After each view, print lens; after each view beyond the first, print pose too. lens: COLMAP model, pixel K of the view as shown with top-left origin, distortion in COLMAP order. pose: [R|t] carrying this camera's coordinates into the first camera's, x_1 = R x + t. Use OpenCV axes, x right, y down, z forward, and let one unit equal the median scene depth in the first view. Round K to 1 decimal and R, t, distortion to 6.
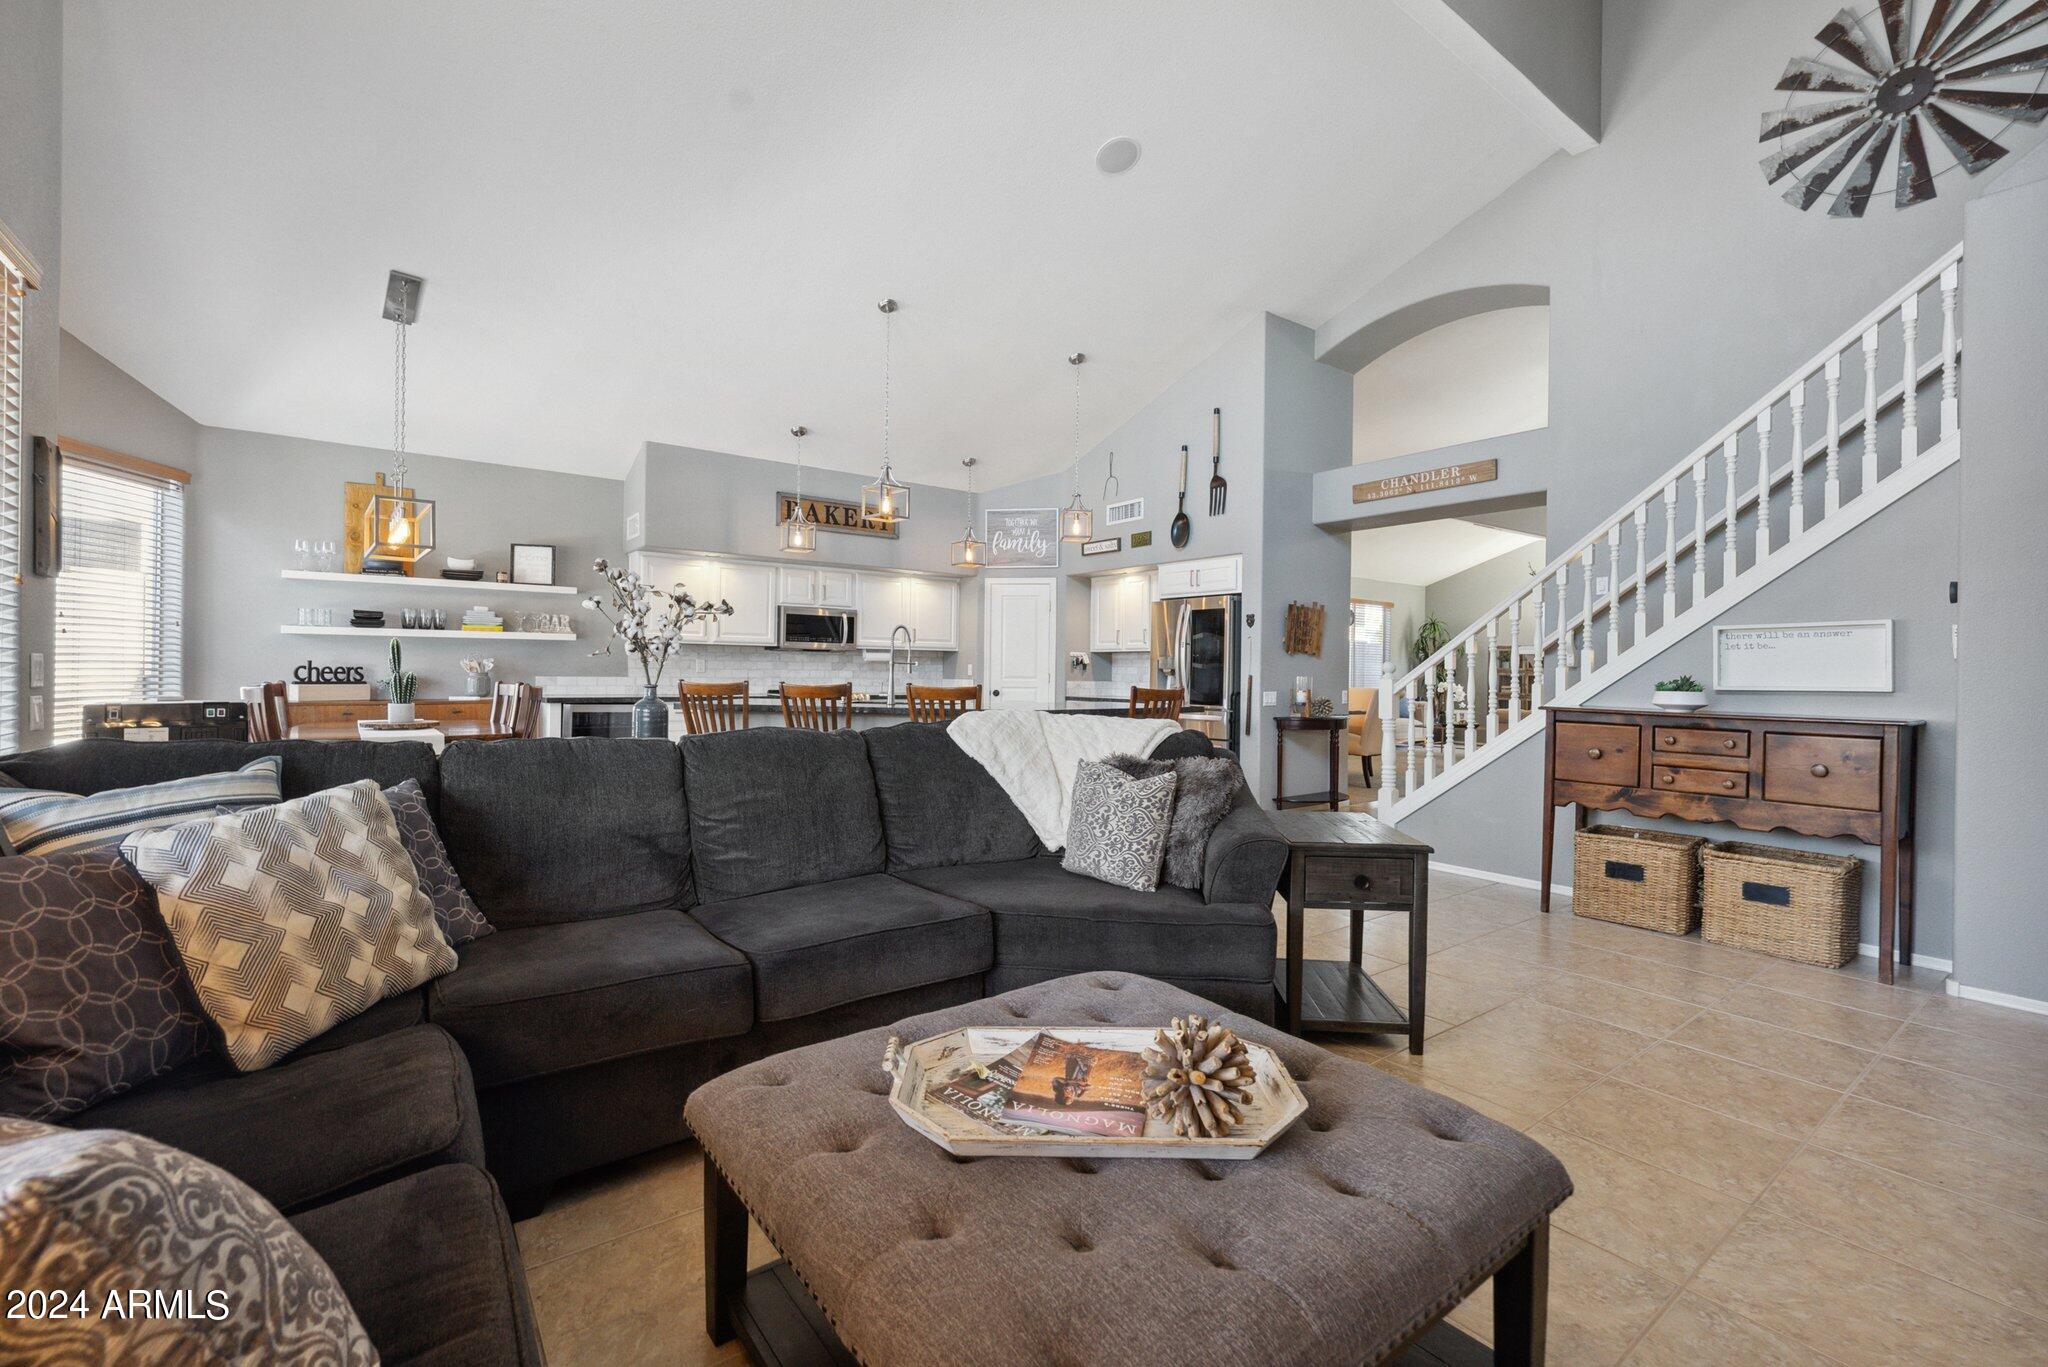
lens RADIAL K [[866.7, 0, 1033.0], [0, 866.7, 664.3], [0, 0, 1]] dist [0.000569, 0.000404]
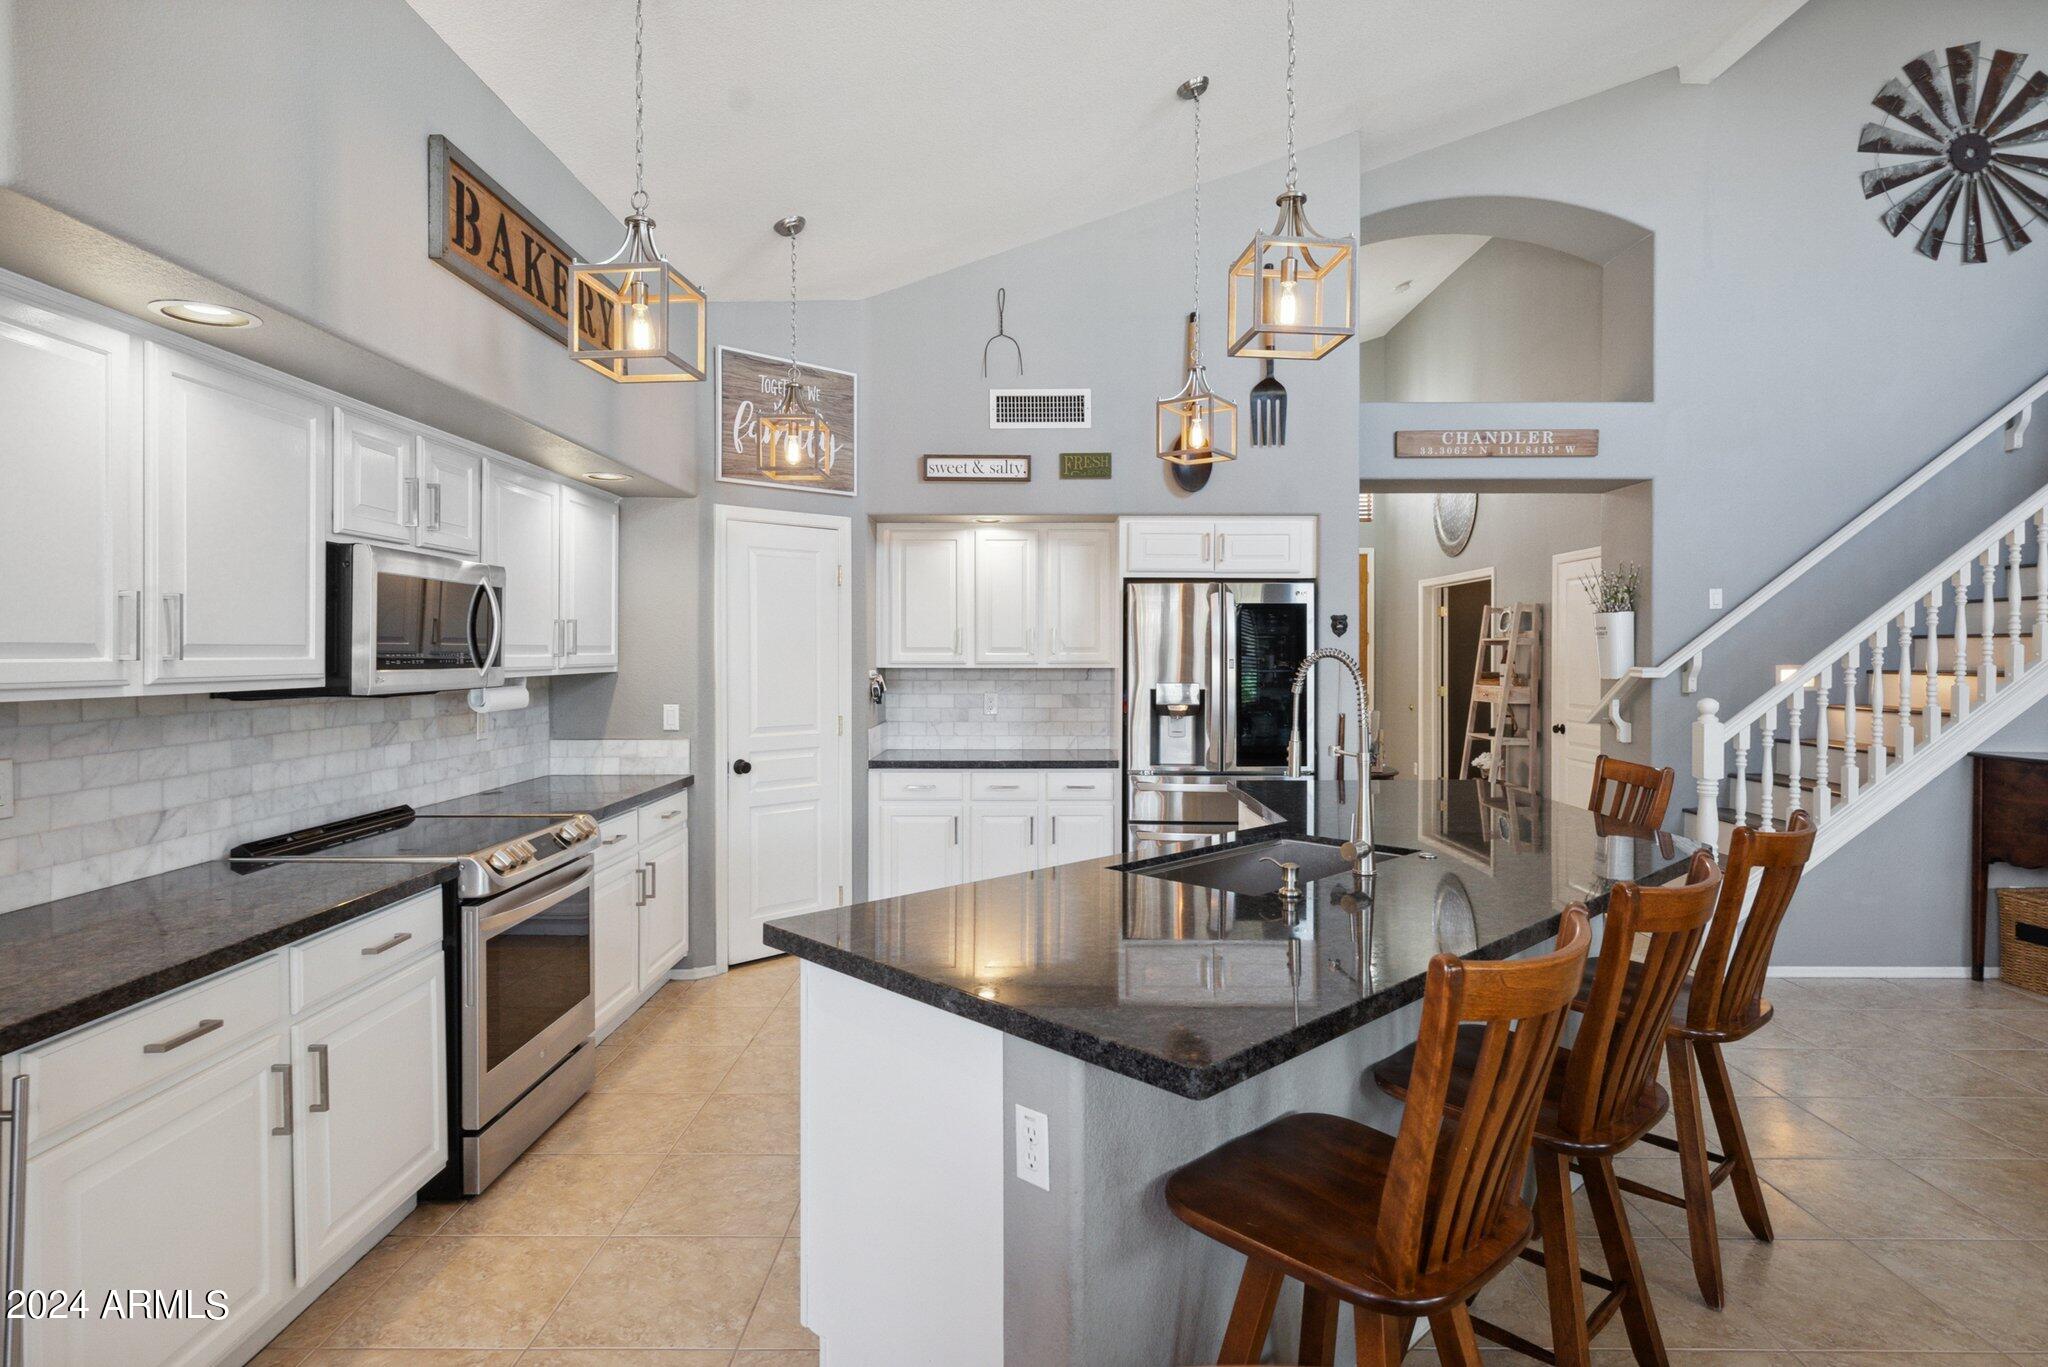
lens RADIAL K [[1076.9, 0, 1020.9], [0, 1076.9, 649.8], [0, 0, 1]] dist [-0.001874, -0.001460]
pose [[0.622739, -0.009519, 0.782372, -0.541156], [-0.000472, 0.999921, 0.012542, -0.047270], [-0.782429, -0.008180, 0.622685, 0.773187]]
